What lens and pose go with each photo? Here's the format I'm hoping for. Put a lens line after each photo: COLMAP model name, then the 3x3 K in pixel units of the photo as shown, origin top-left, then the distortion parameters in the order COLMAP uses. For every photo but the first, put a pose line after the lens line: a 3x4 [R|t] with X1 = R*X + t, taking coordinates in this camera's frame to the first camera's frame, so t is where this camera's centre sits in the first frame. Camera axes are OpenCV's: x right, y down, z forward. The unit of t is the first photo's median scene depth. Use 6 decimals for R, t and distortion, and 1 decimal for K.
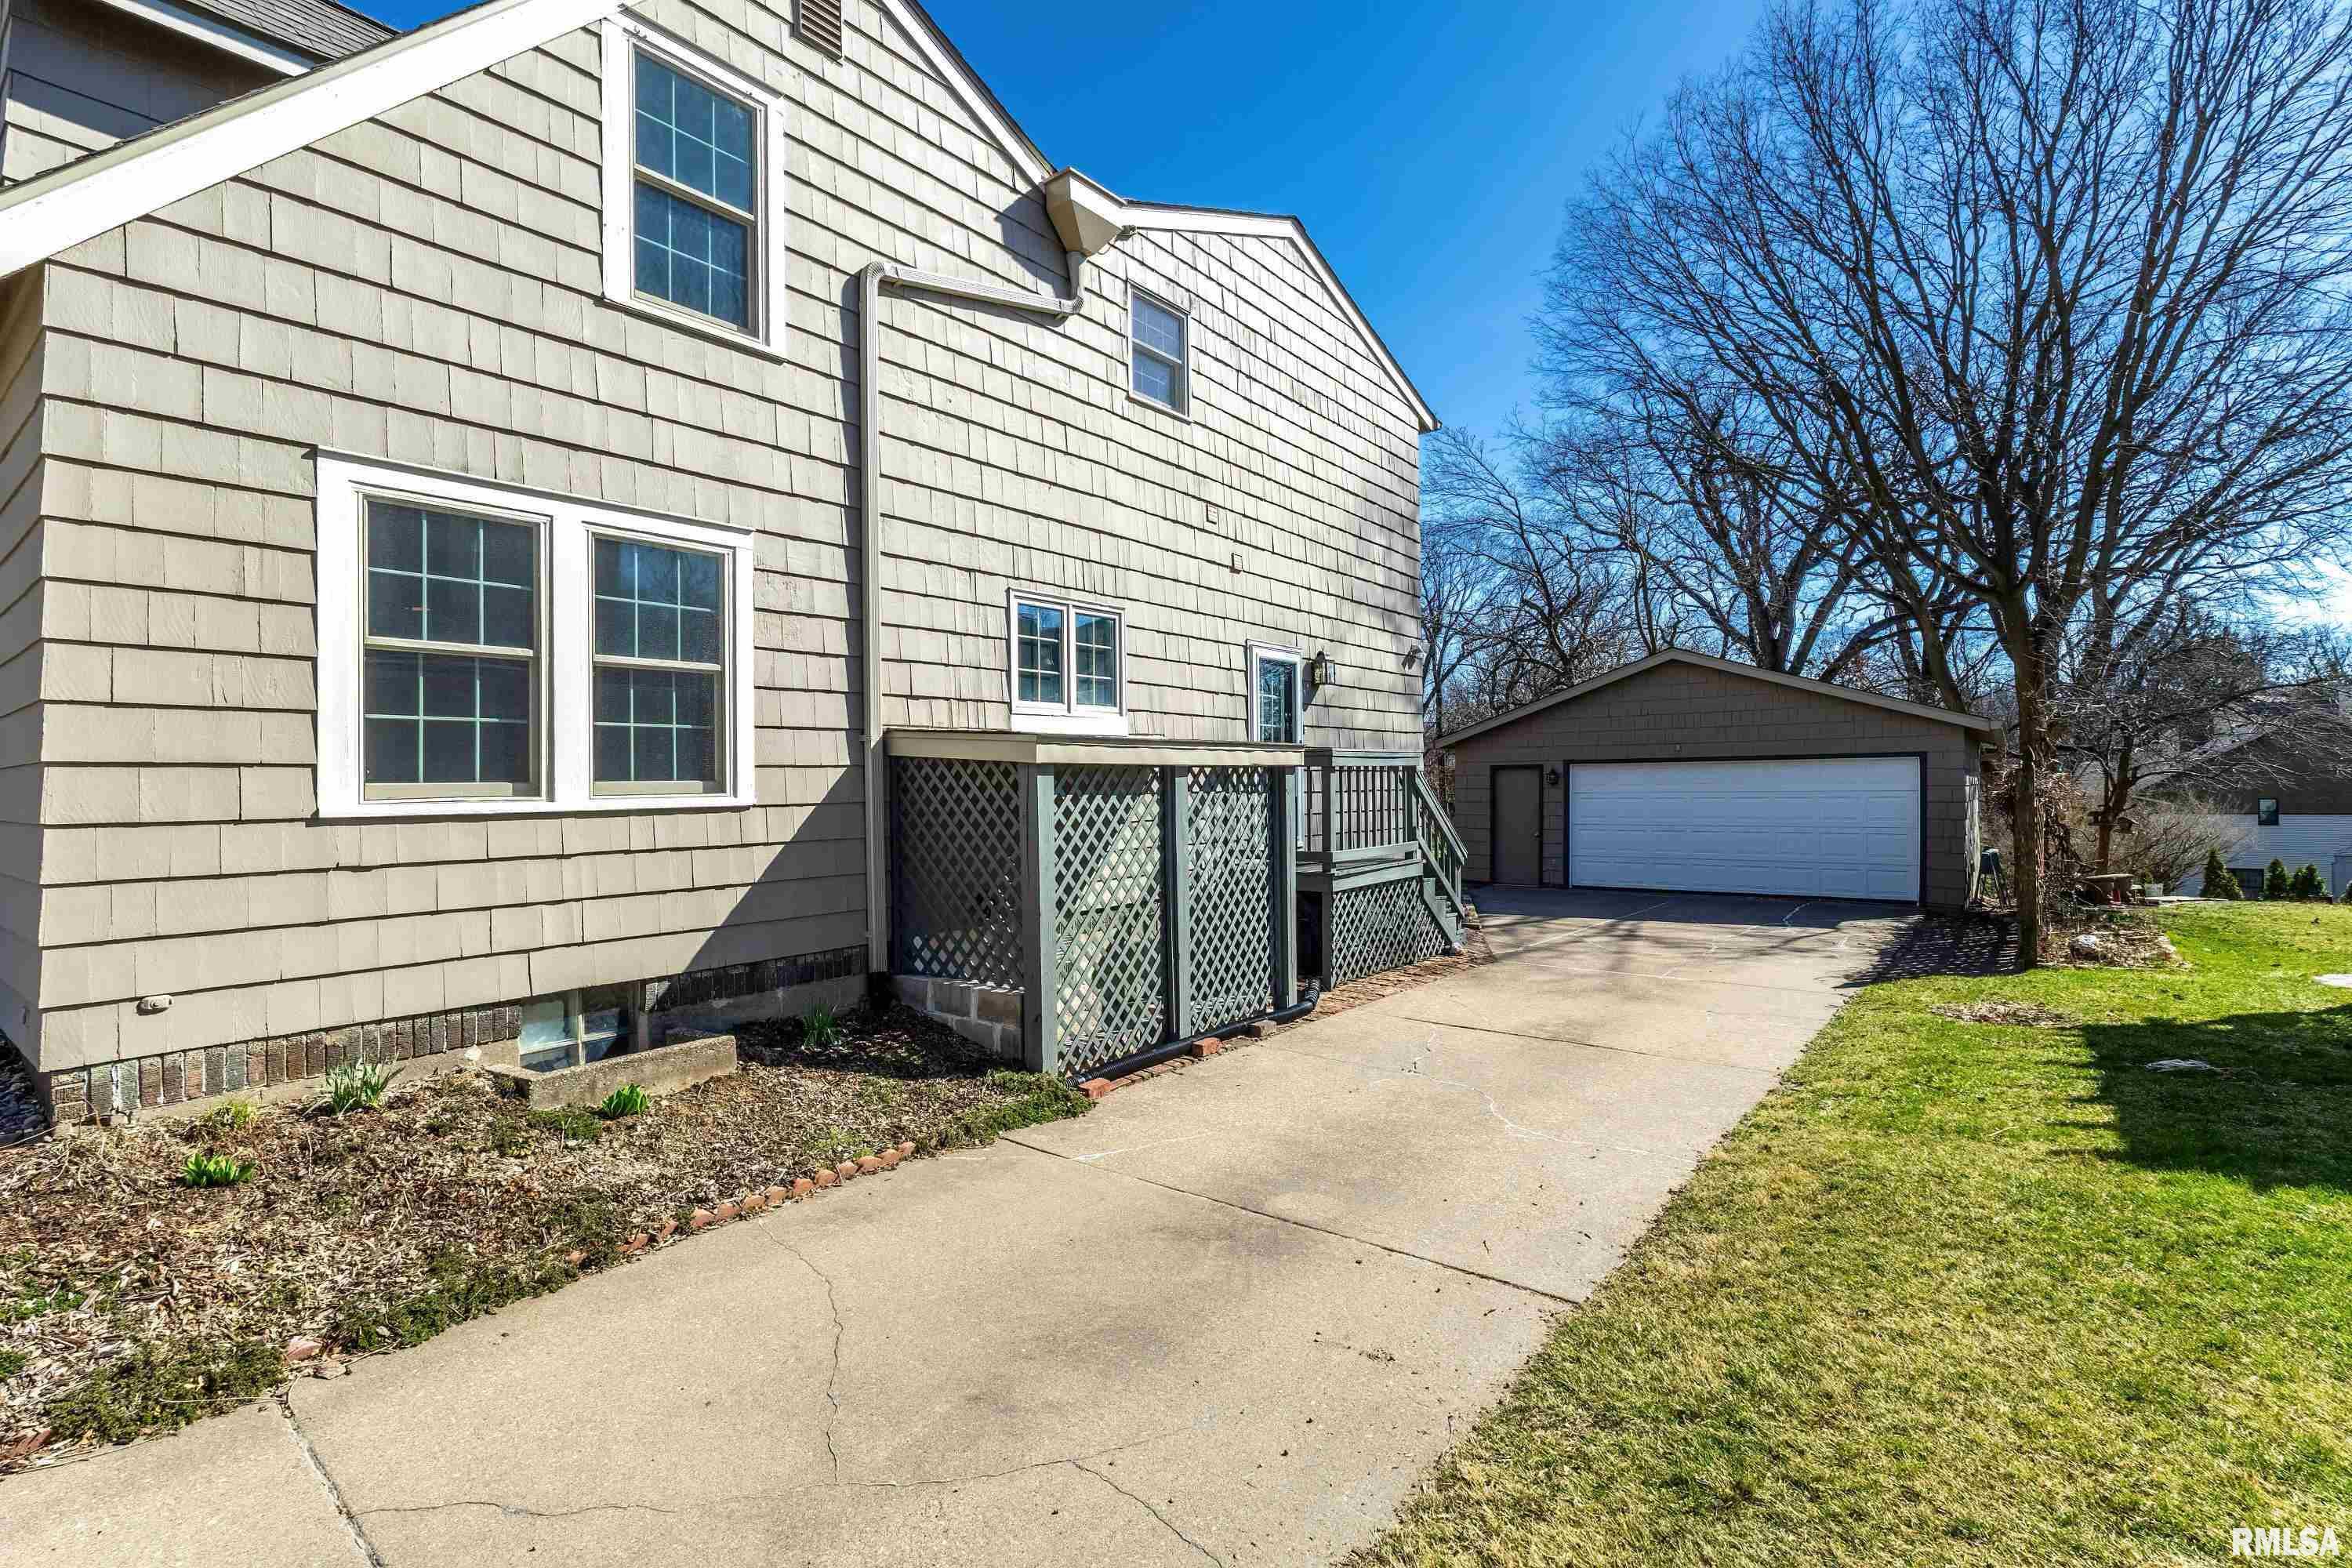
lens RADIAL K [[1035.5, 0, 1176.0], [0, 1035.5, 784.0], [0, 0, 1]] dist [-0.002976, 0.000439]
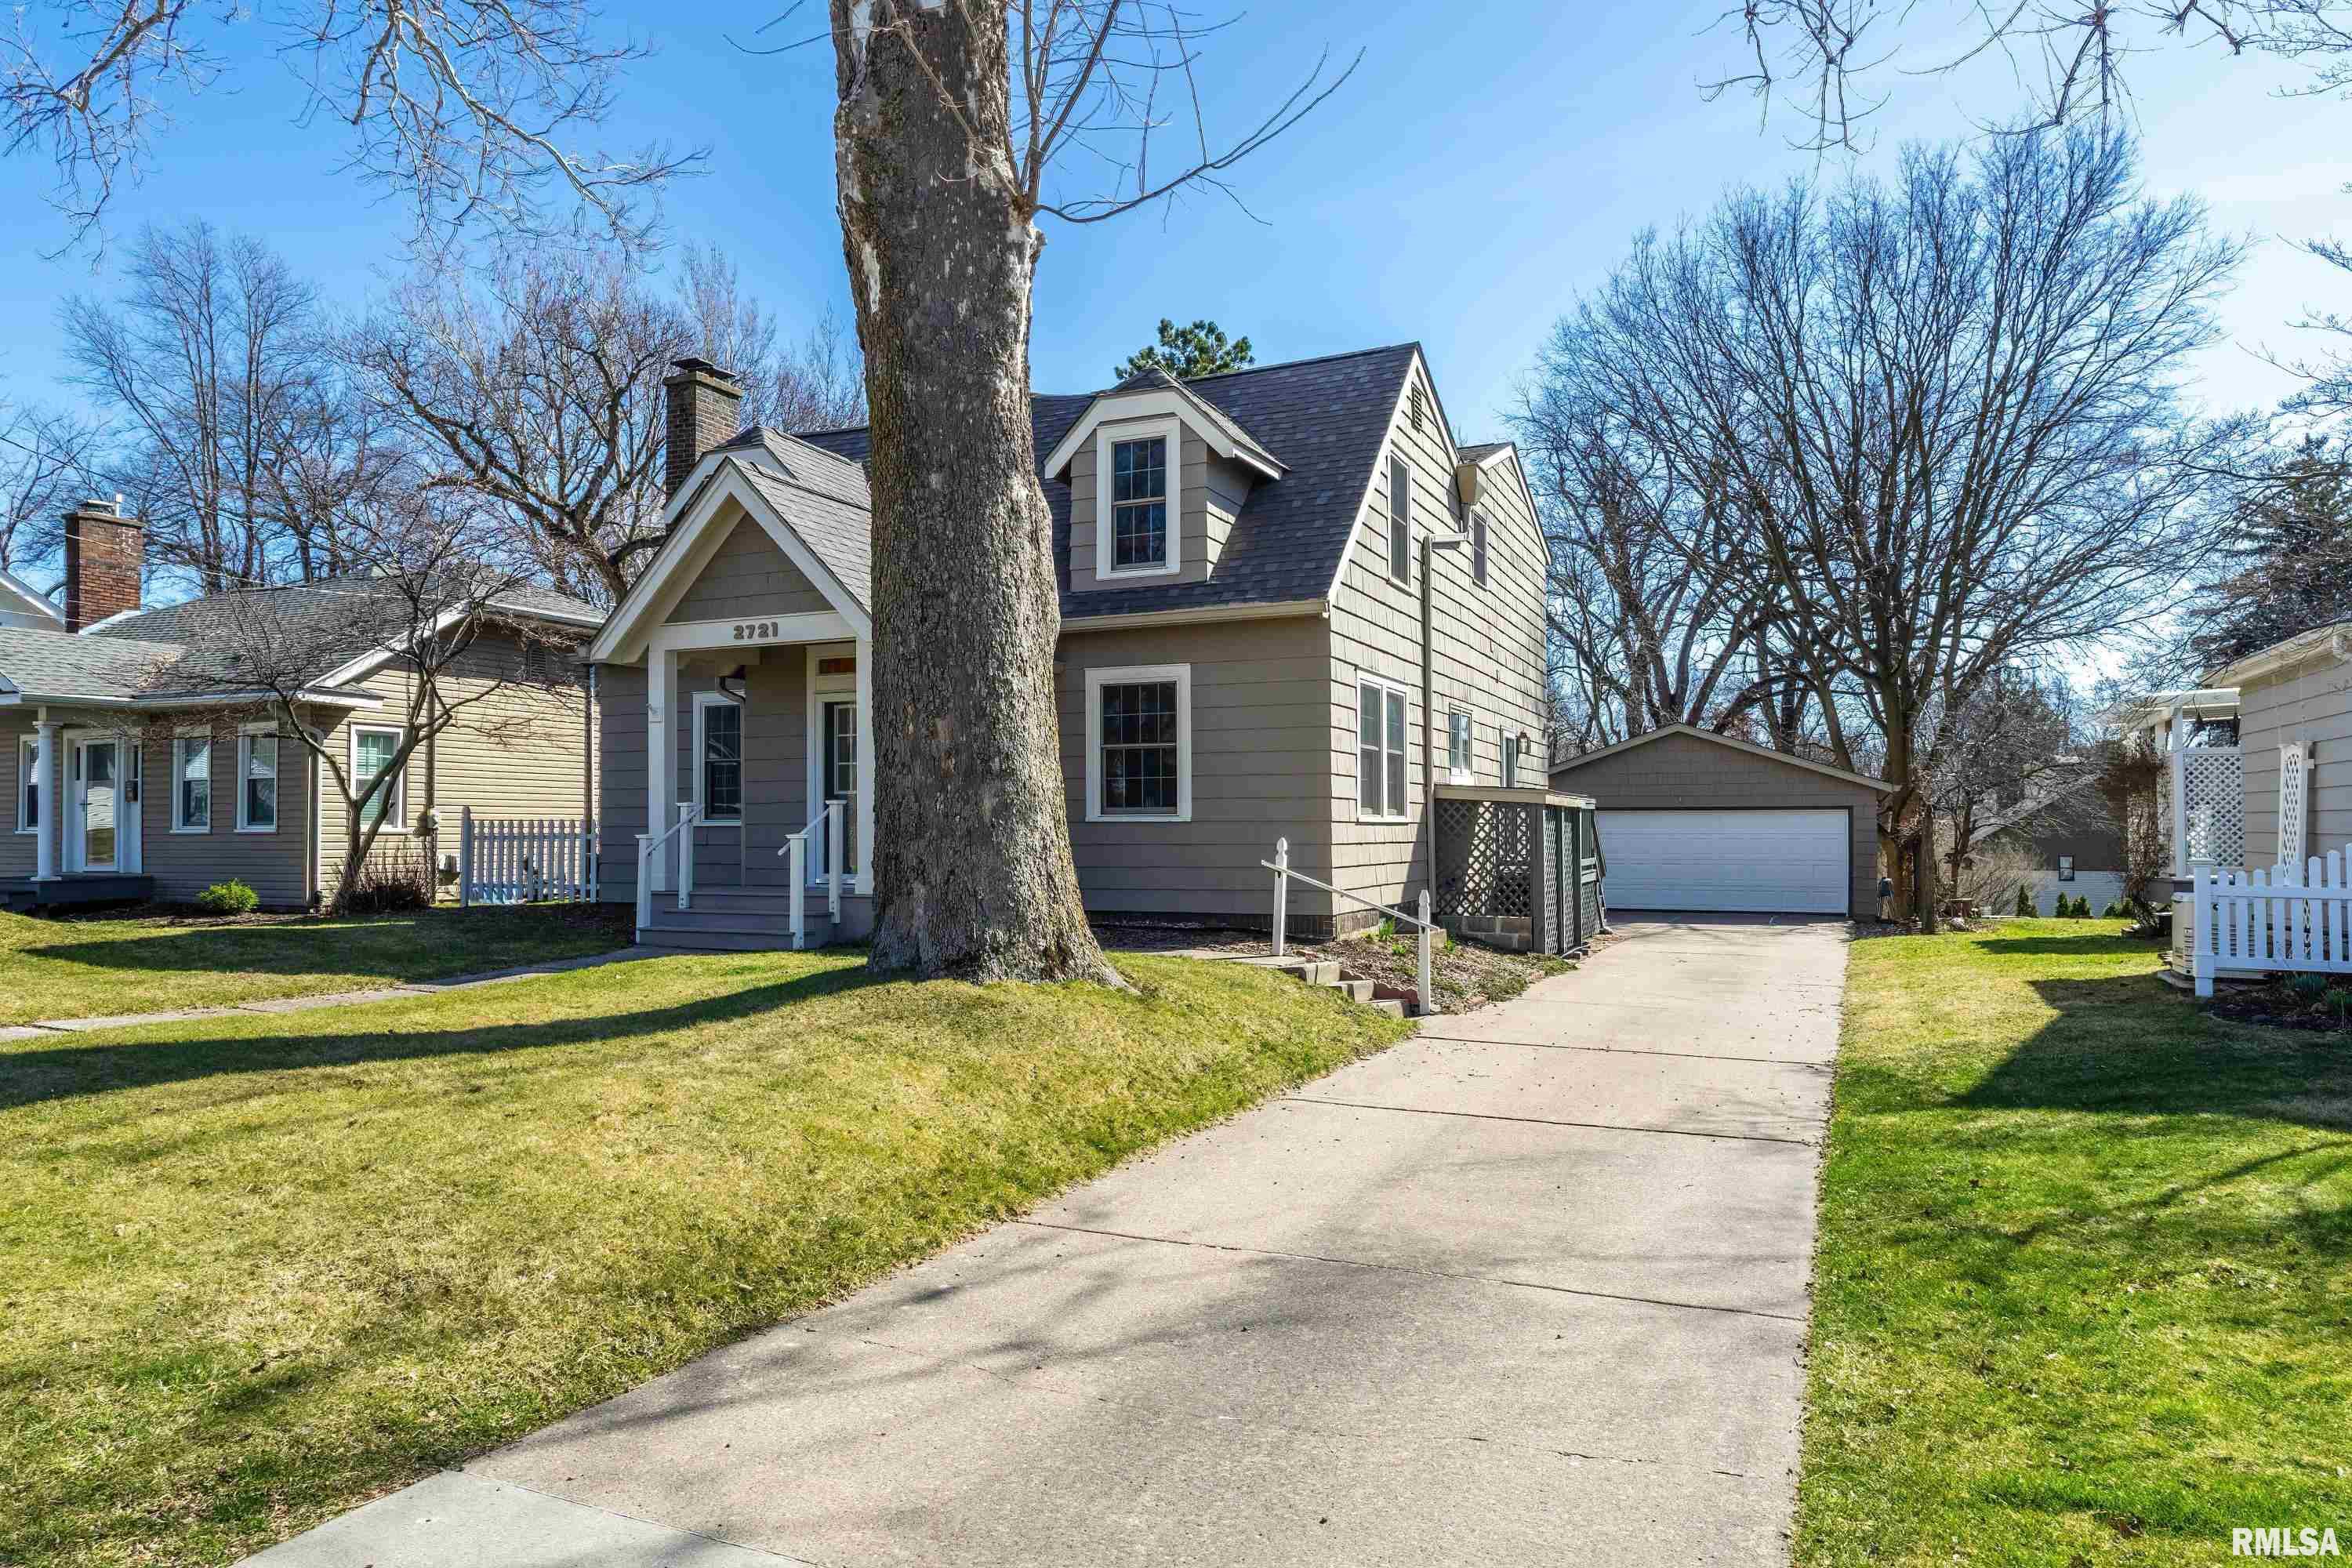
lens RADIAL K [[1507.6, 0, 1176.0], [0, 1507.6, 784.0], [0, 0, 1]] dist [0.030616, -0.001103]
pose [[0.962209, 0.023531, 0.271294, -1.306596], [-0.014169, 0.999236, -0.036415, 0.047290], [-0.271944, 0.031195, 0.961807, -1.334808]]
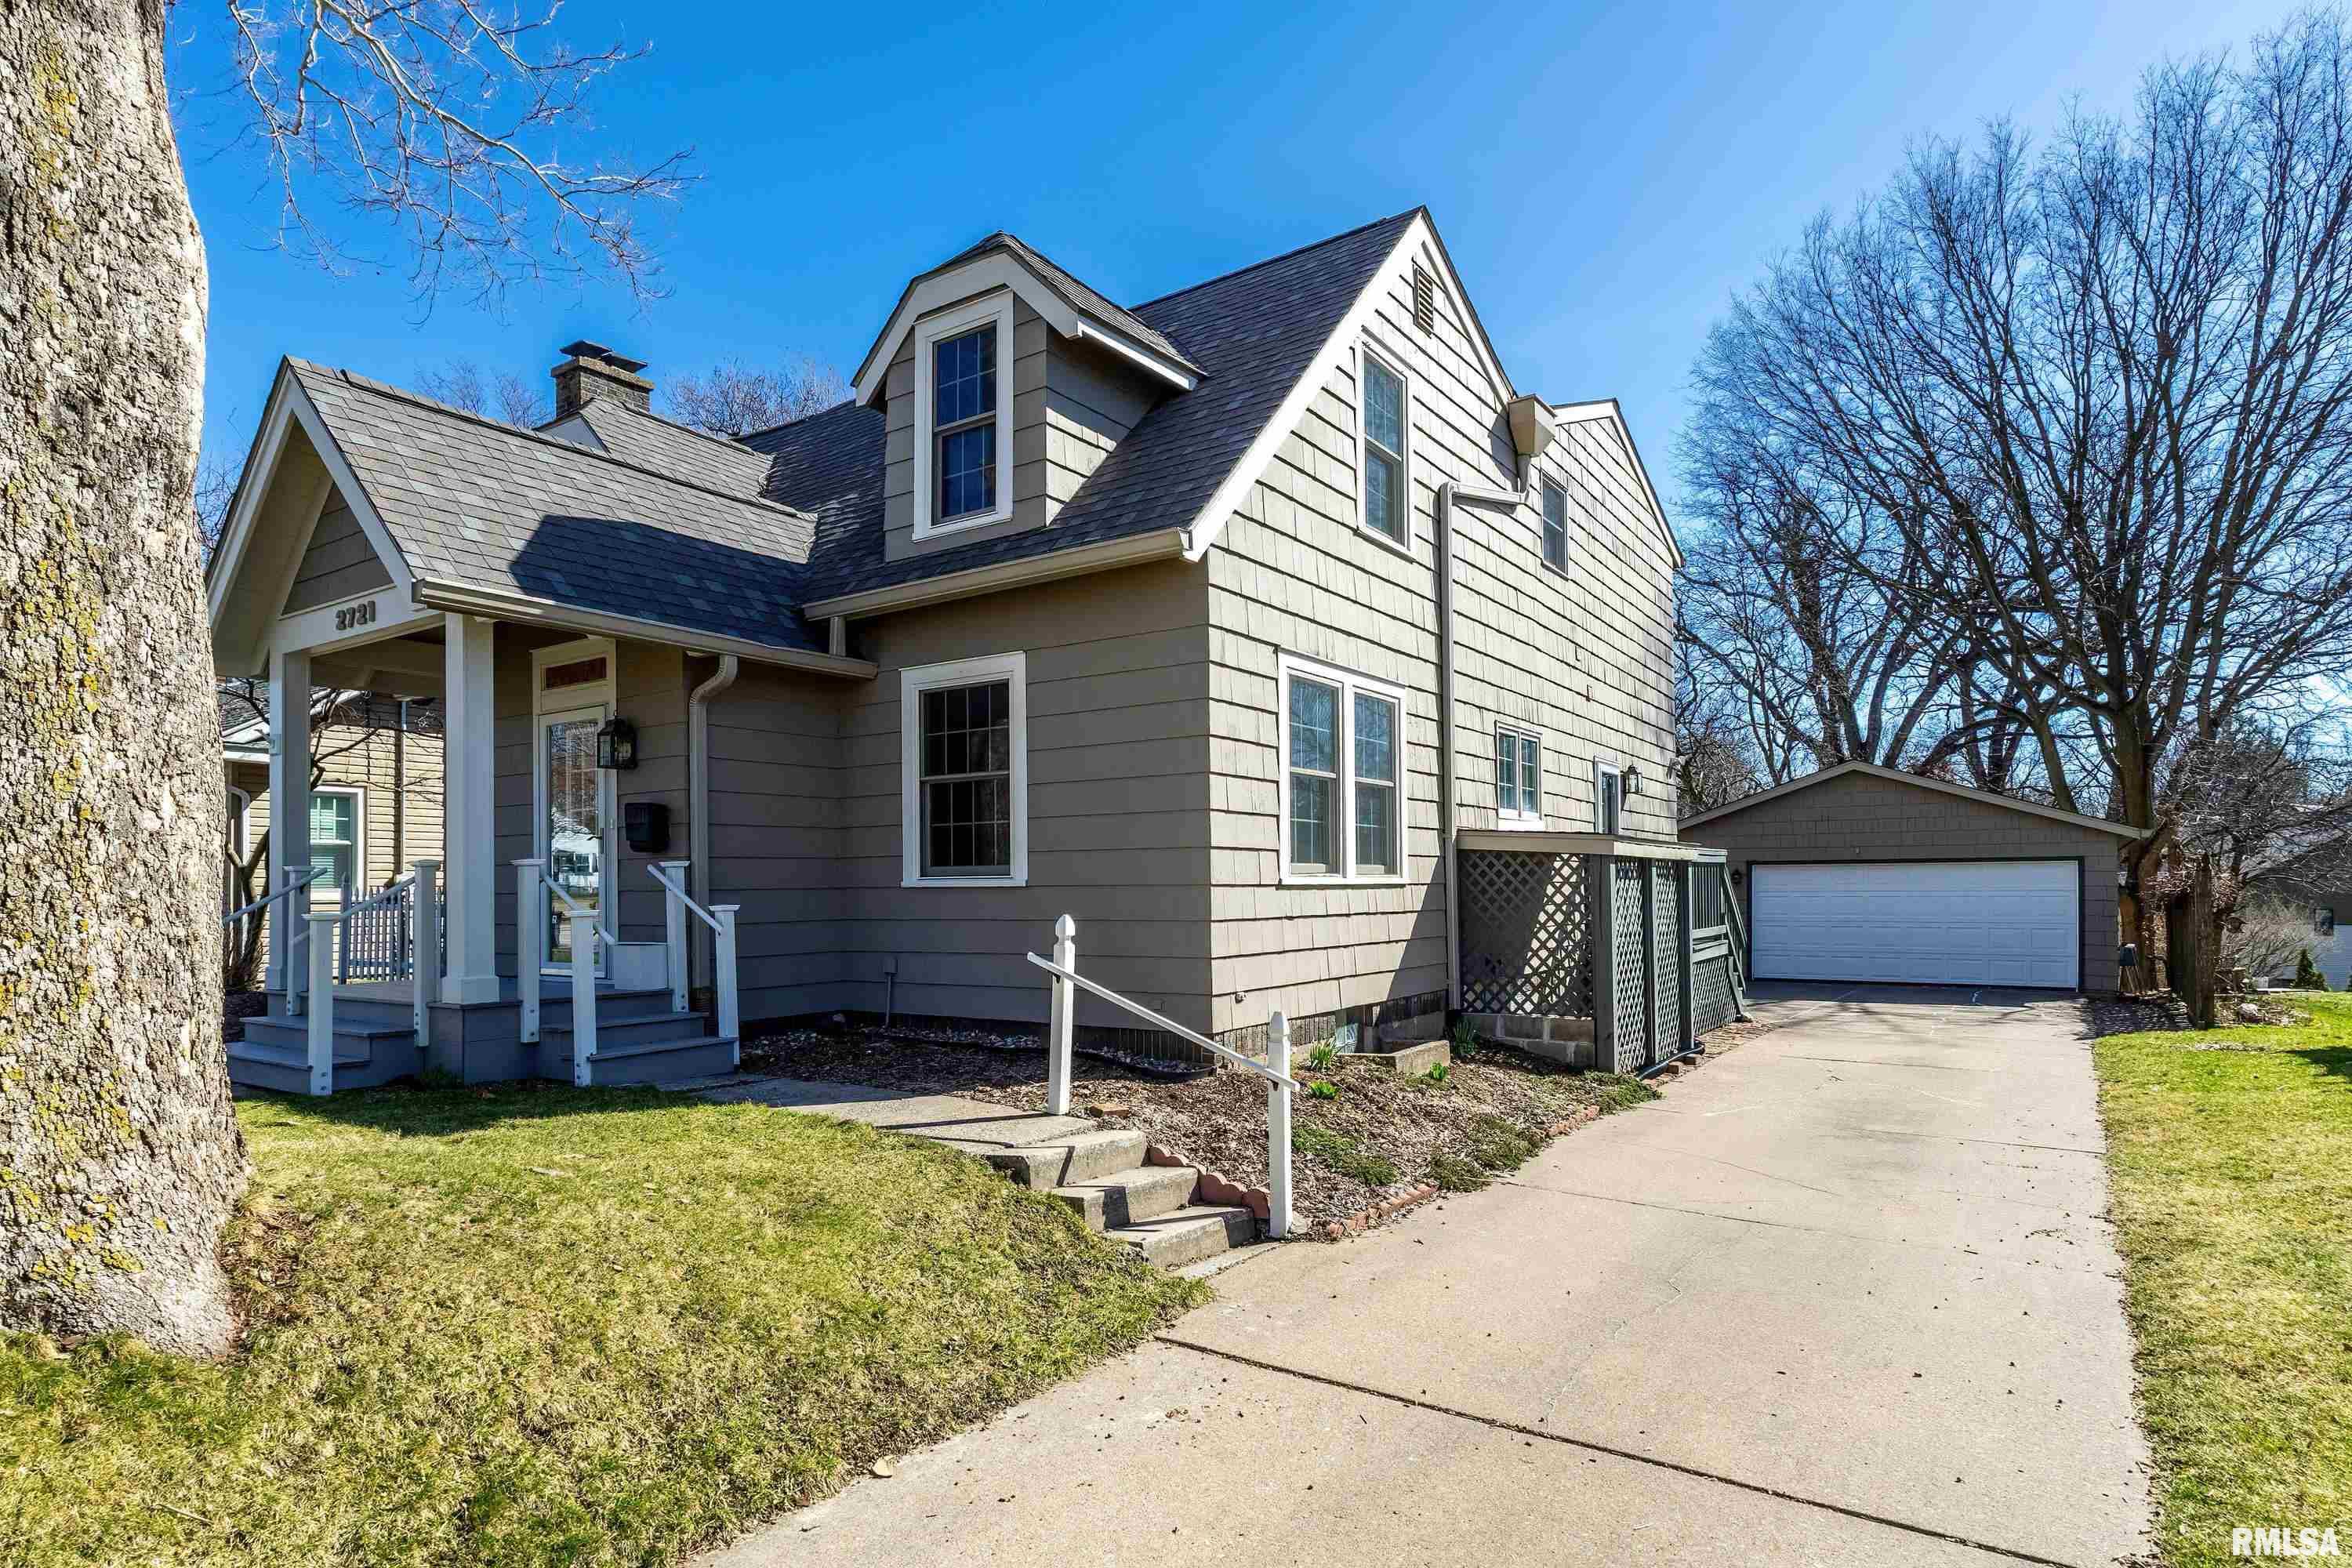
lens RADIAL K [[1238.7, 0, 1205.5], [0, 1238.7, 864.3], [0, 0, 1]] dist [0.013413, 0.000911]
pose [[0.995558, 0.009374, 0.093679, -0.670973], [-0.007428, 0.999750, -0.021100, 0.025853], [-0.093853, 0.020310, 0.995379, -0.506221]]
